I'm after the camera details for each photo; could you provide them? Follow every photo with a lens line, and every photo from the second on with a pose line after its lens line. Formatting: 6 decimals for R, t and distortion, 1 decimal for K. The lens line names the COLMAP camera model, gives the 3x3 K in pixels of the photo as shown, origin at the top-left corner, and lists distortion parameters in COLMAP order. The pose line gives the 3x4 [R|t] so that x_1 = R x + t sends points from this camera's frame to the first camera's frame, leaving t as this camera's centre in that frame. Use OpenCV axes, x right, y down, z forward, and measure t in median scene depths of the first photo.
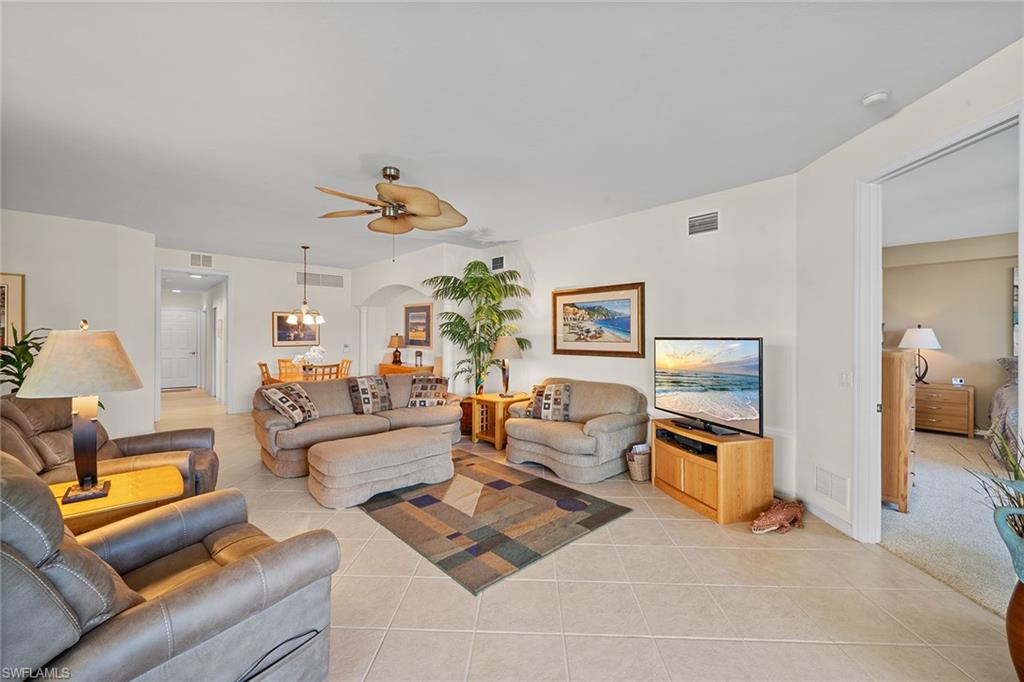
lens RADIAL K [[413.0, 0, 512.0], [0, 413.0, 341.0], [0, 0, 1]] dist [-0.000383, -0.000121]
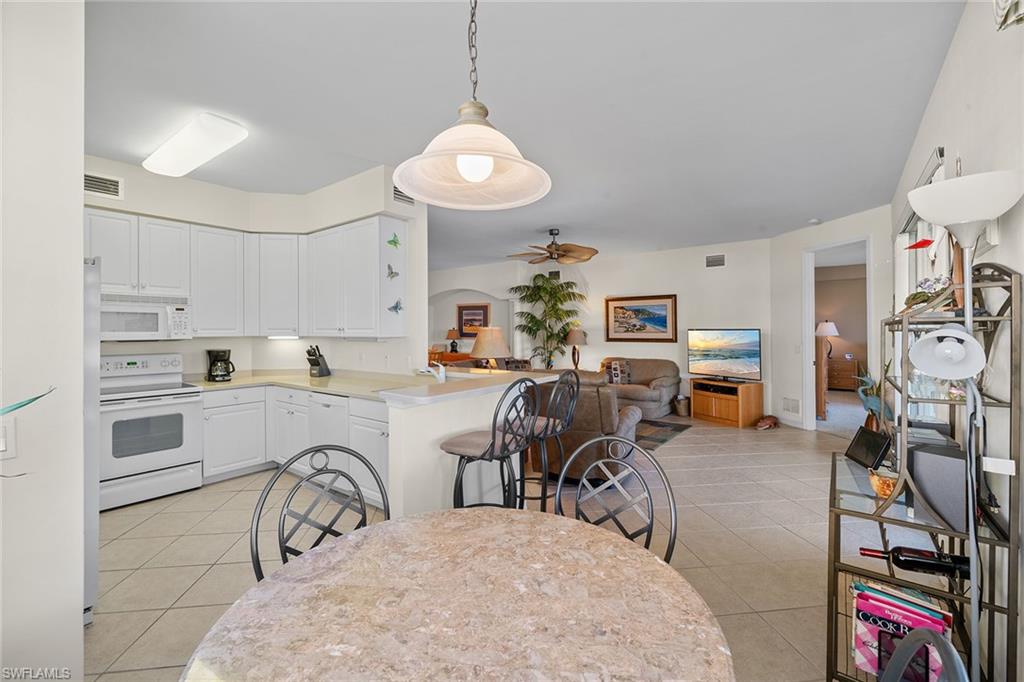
lens RADIAL K [[432.9, 0, 513.0], [0, 432.9, 329.9], [0, 0, 1]] dist [0.000393, 0.000036]
pose [[0.985824, -0.007332, 0.167620, -0.565453], [0.009011, 0.999917, -0.009259, 0.002759], [-0.167538, 0.010638, 0.985808, -0.520738]]
